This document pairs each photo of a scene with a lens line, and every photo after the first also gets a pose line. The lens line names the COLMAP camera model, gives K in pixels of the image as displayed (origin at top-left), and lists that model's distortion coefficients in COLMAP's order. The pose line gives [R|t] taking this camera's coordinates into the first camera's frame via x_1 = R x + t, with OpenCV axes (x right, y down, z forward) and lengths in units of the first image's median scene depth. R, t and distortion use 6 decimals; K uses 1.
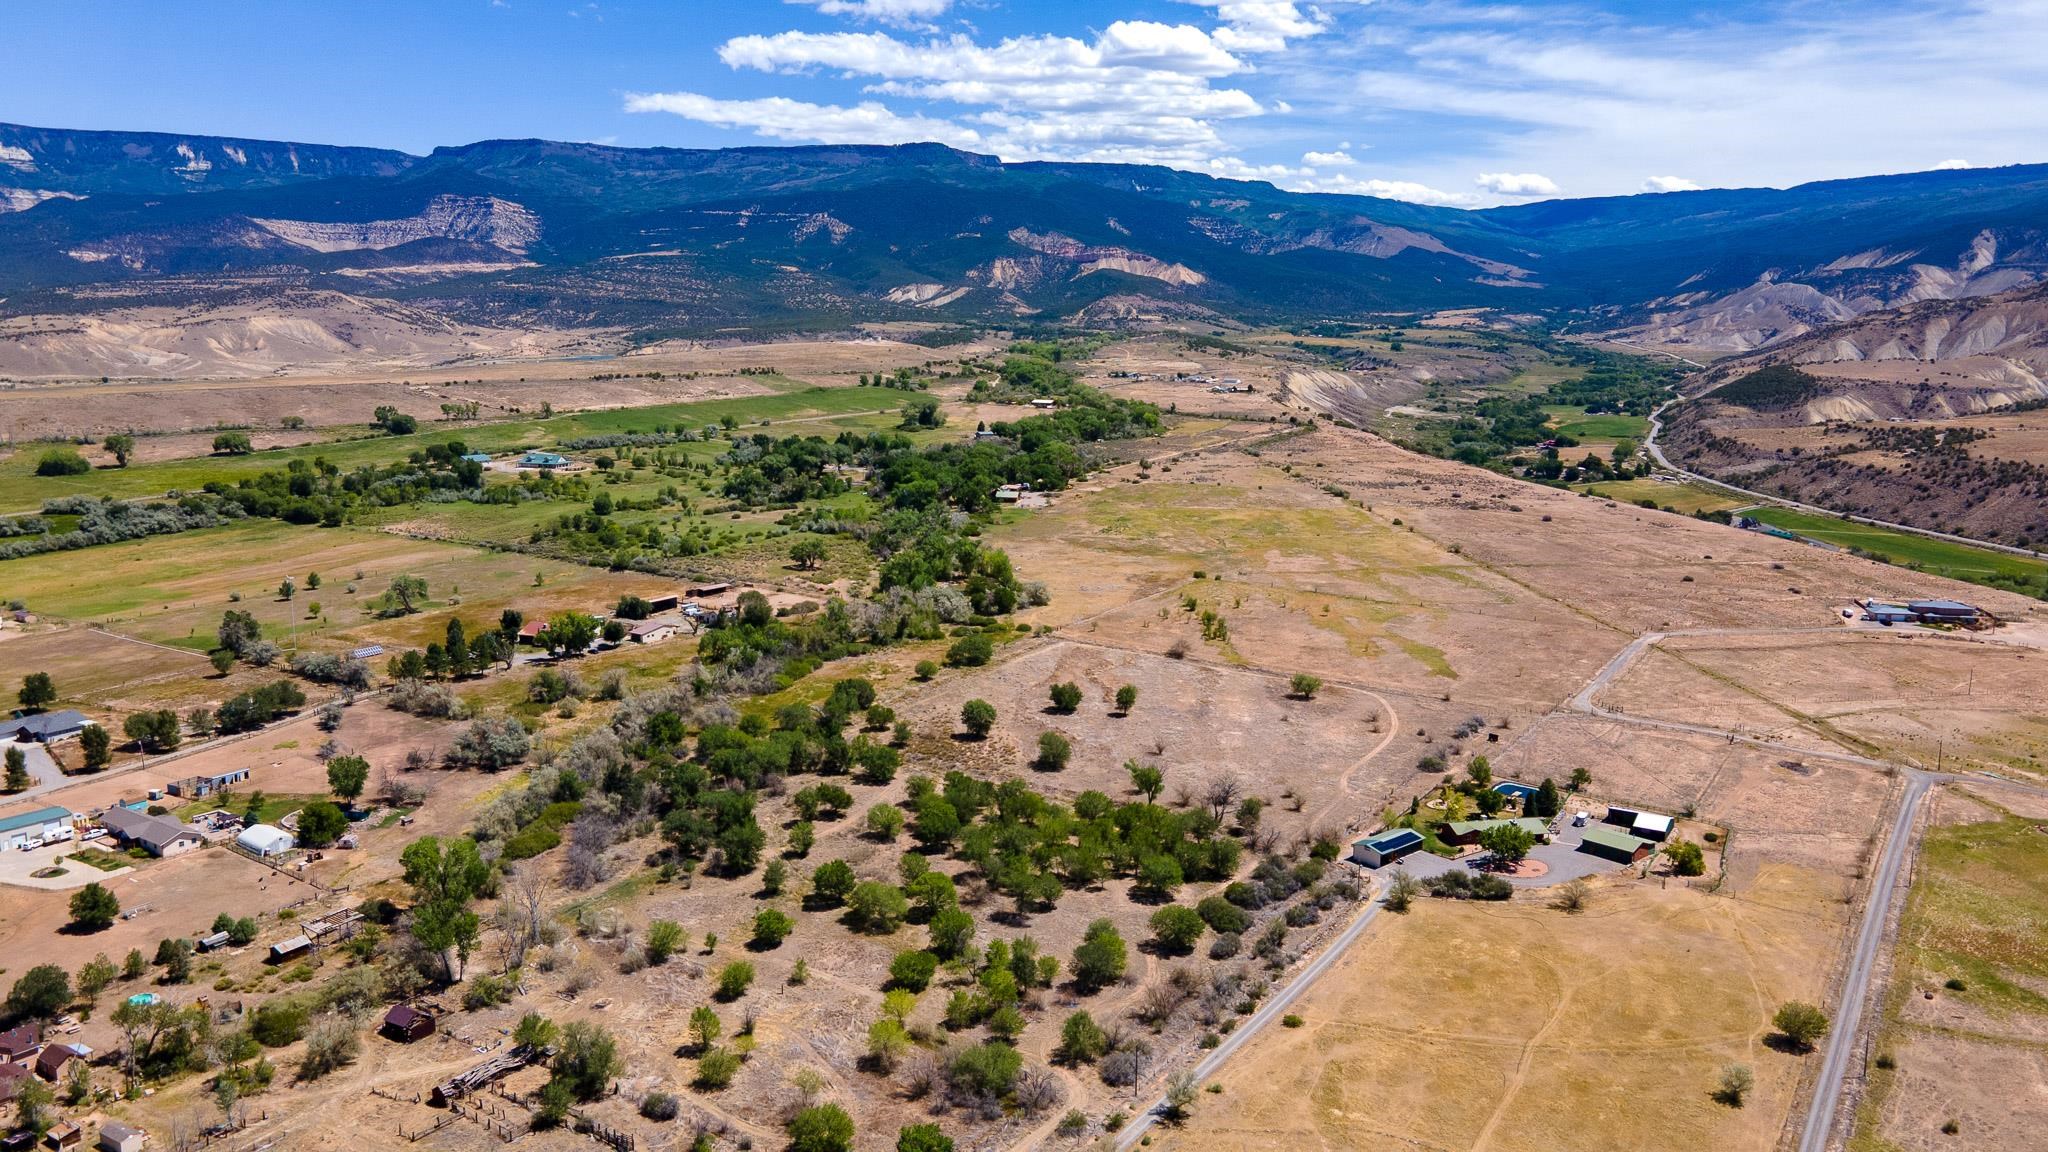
lens RADIAL K [[1496.5, 0, 1023.4], [0, 1496.5, 567.8], [0, 0, 1]] dist [0.020340, 0.046668]
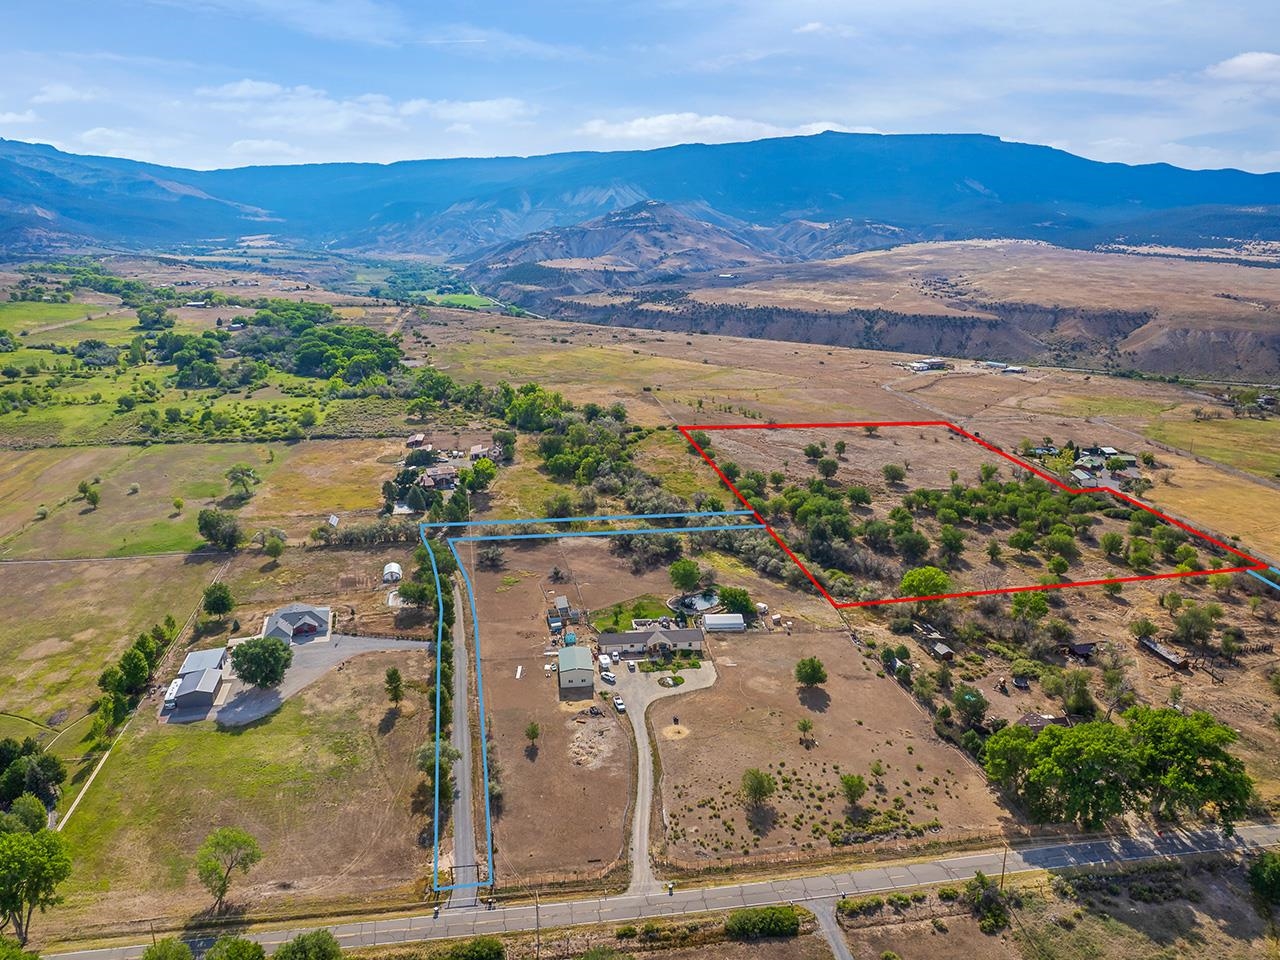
lens RADIAL K [[929.6, 0, 635.4], [0, 929.6, 473.8], [0, 0, 1]] dist [-0.069570, 0.052237]
pose [[0.744380, -0.176821, 0.643920, -0.322000], [0.122430, 0.984097, 0.128704, -0.020607], [-0.656437, -0.016970, 0.754190, 0.126529]]
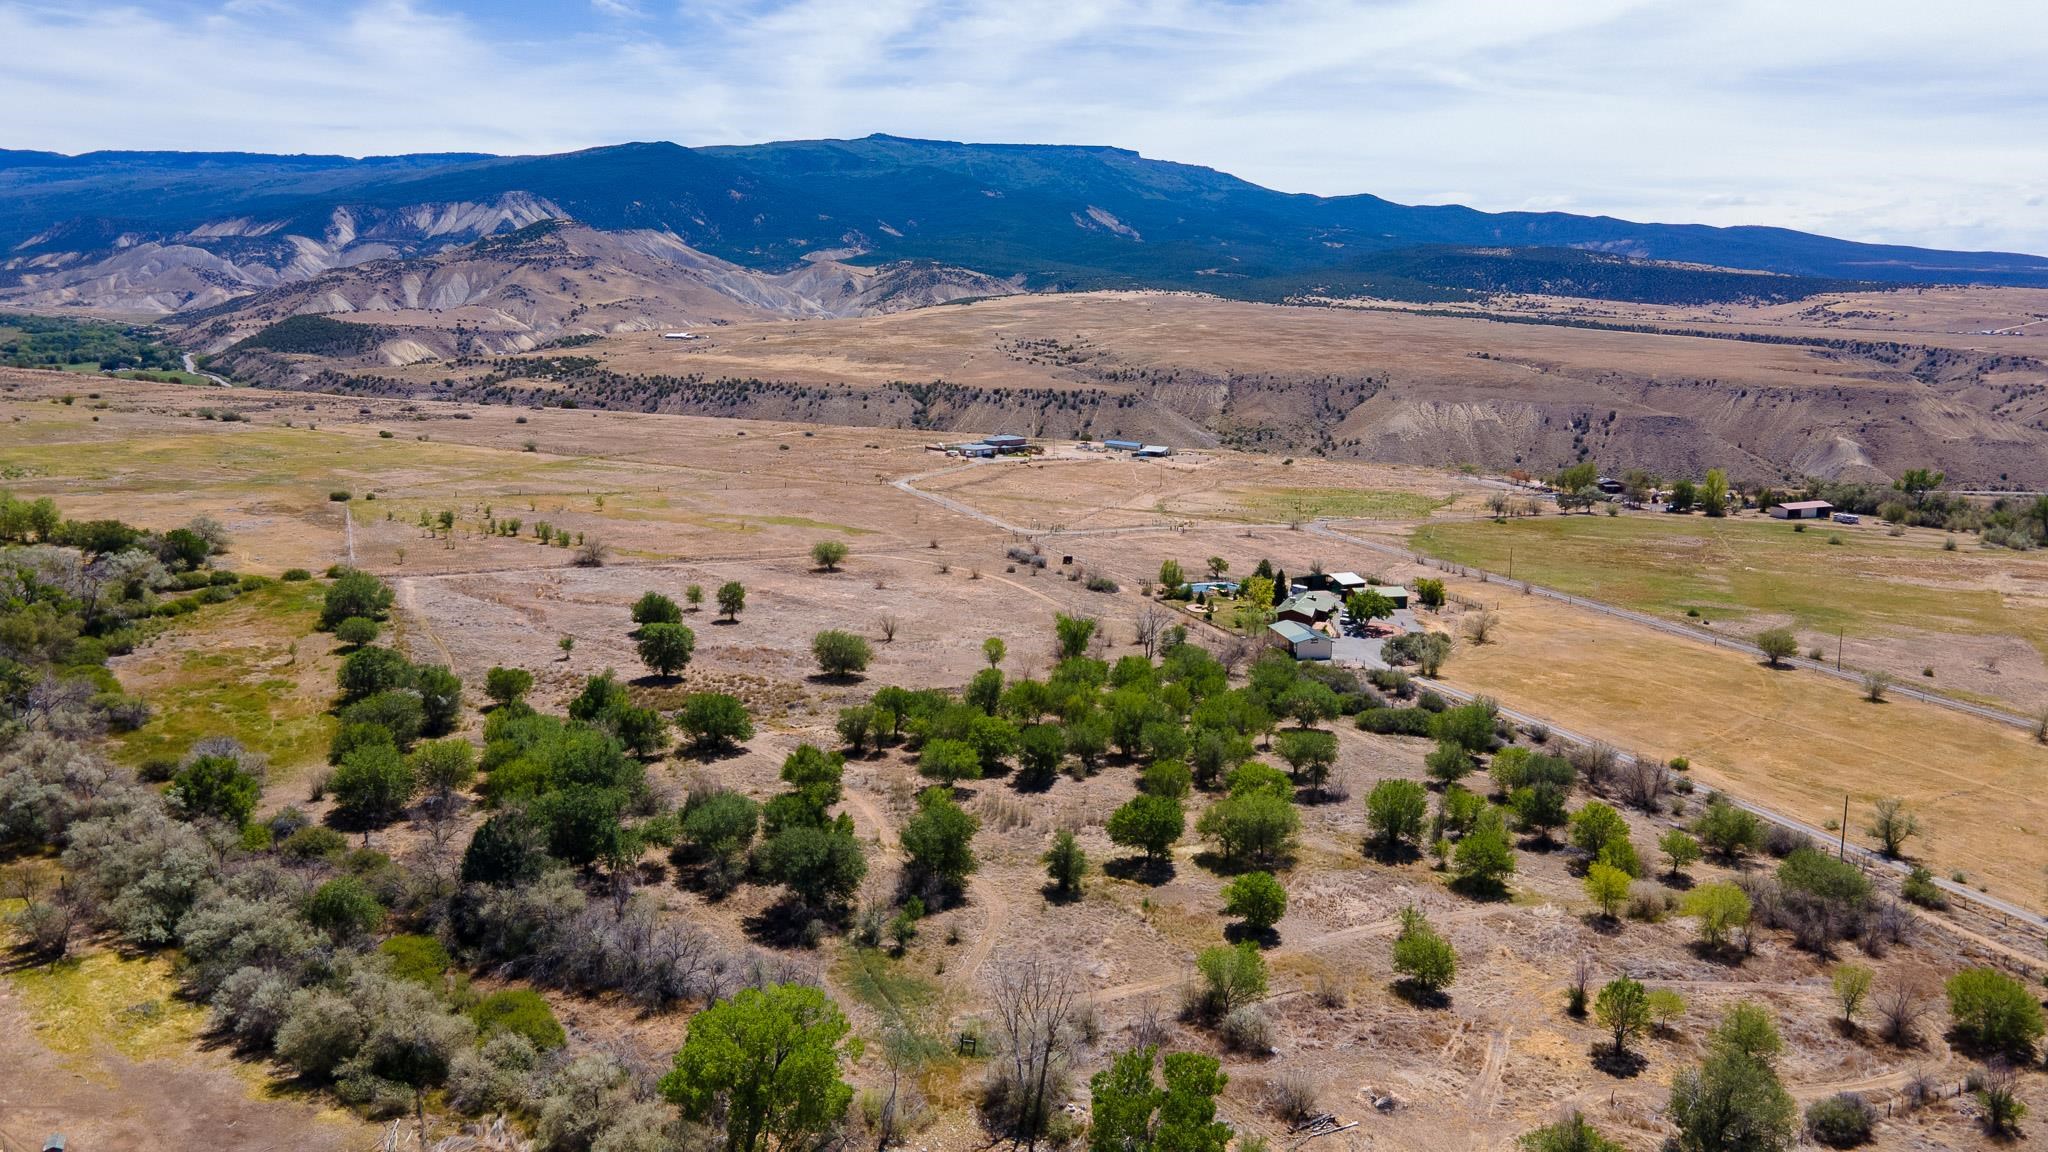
lens RADIAL K [[1496.5, 0, 1020.3], [0, 1496.5, 572.3], [0, 0, 1]] dist [0.020340, 0.046668]
pose [[0.528374, -0.152458, 0.835211, -0.176284], [0.140902, 0.985849, 0.090817, 0.011752], [-0.837238, 0.069697, 0.542378, 0.191765]]
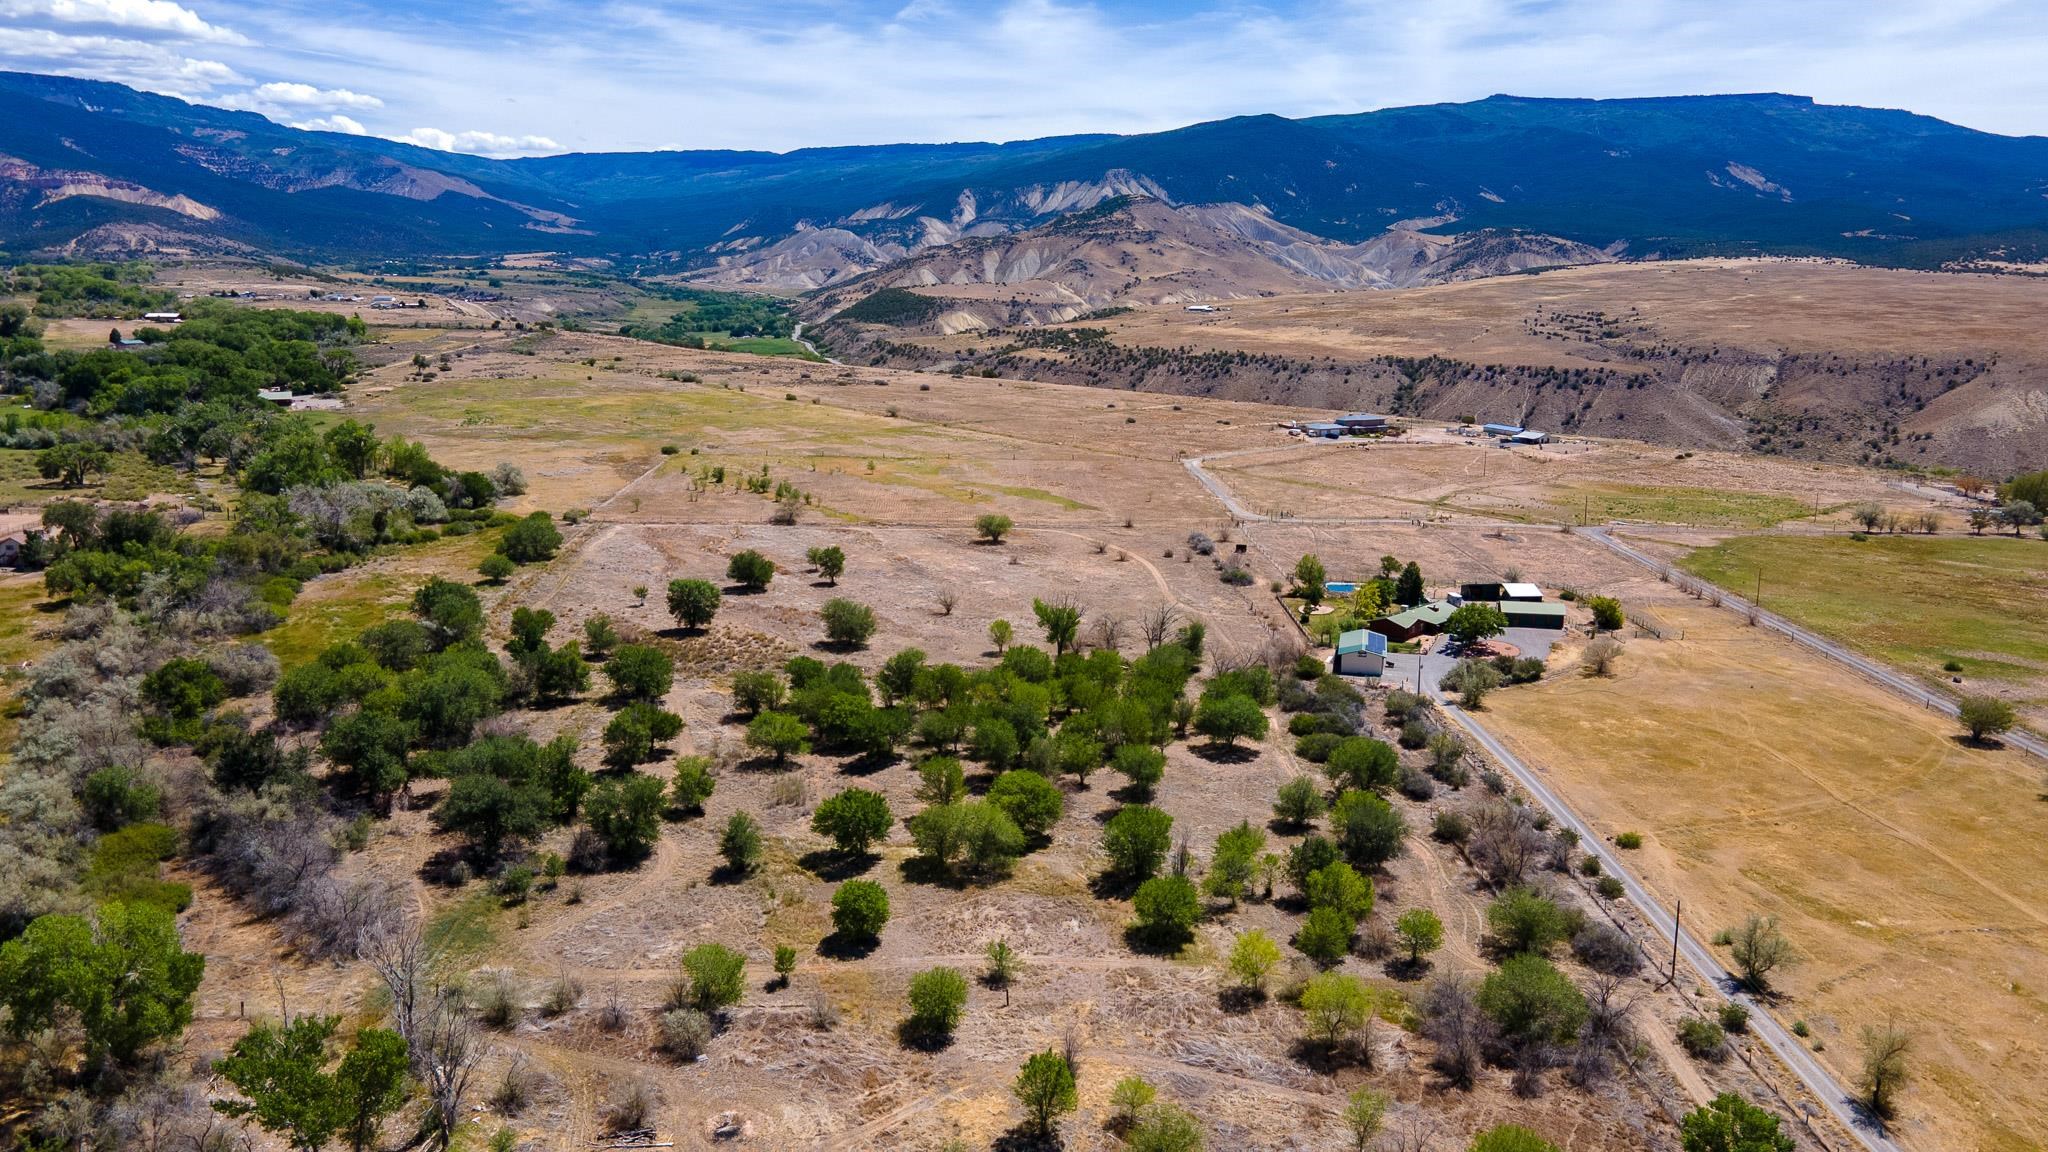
lens RADIAL K [[1496.5, 0, 1020.2], [0, 1496.5, 569.0], [0, 0, 1]] dist [0.020340, 0.046668]
pose [[0.815116, -0.115958, 0.567574, -0.108005], [0.100124, 0.993217, 0.059126, 0.022003], [-0.570580, 0.008633, 0.821197, 0.129490]]
